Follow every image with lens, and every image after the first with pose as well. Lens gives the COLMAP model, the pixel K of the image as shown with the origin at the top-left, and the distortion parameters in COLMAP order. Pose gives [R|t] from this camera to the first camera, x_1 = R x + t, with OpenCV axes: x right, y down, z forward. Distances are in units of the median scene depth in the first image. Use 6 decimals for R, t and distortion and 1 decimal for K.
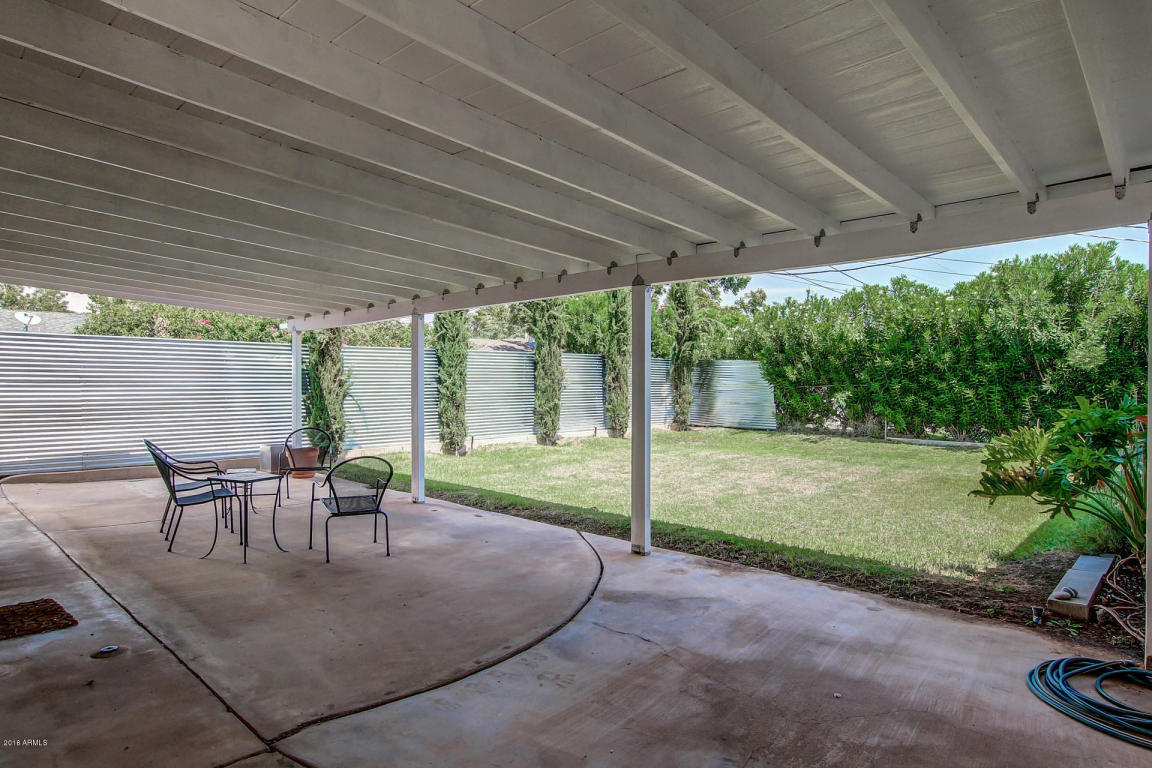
lens RADIAL K [[609.4, 0, 574.3], [0, 609.4, 383.8], [0, 0, 1]] dist [0.001360, 0.000067]
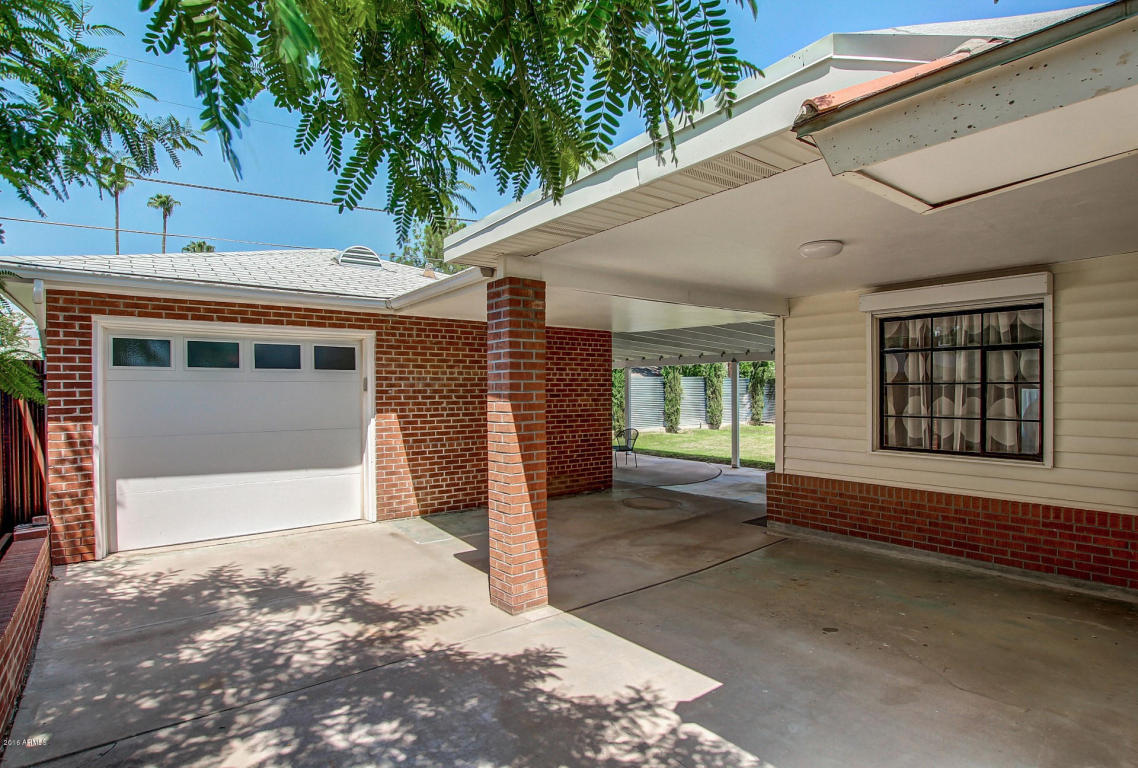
lens RADIAL K [[587.1, 0, 571.3], [0, 587.1, 392.0], [0, 0, 1]] dist [-0.002951, -0.000055]
pose [[0.990077, -0.004401, -0.140460, -0.091279], [0.005522, 0.999956, 0.007589, -0.024914], [0.140420, -0.008290, 0.990057, -0.619213]]
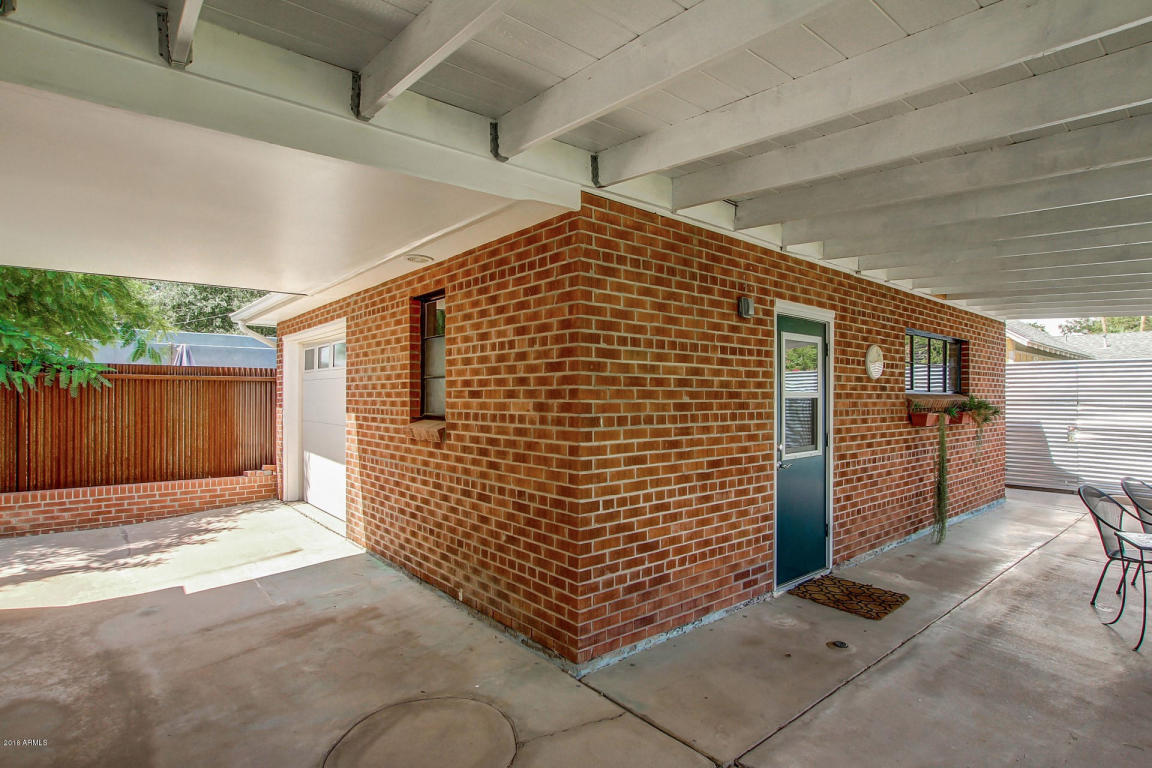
lens RADIAL K [[553.3, 0, 571.5], [0, 553.3, 393.1], [0, 0, 1]] dist [0.004001, 0.001075]
pose [[-0.080030, -0.001400, -0.996791, 0.093468], [0.009241, 0.999955, -0.002147, -0.015128], [0.996750, -0.009383, -0.080013, 0.139950]]
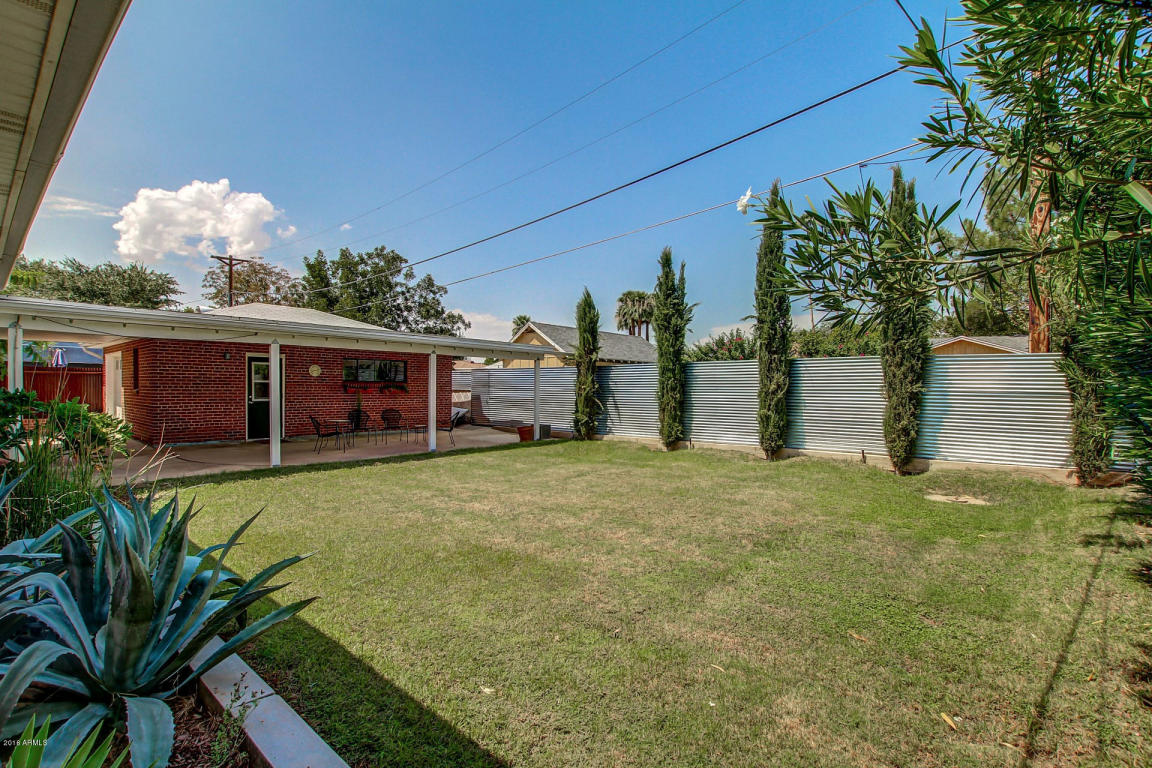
lens RADIAL K [[553.3, 0, 578.5], [0, 553.3, 389.0], [0, 0, 1]] dist [0.004001, 0.001075]
pose [[0.042398, 0.016569, -0.998963, 1.048034], [0.009539, 0.999810, 0.016988, -0.009383], [0.999055, -0.010249, 0.042232, 0.994342]]
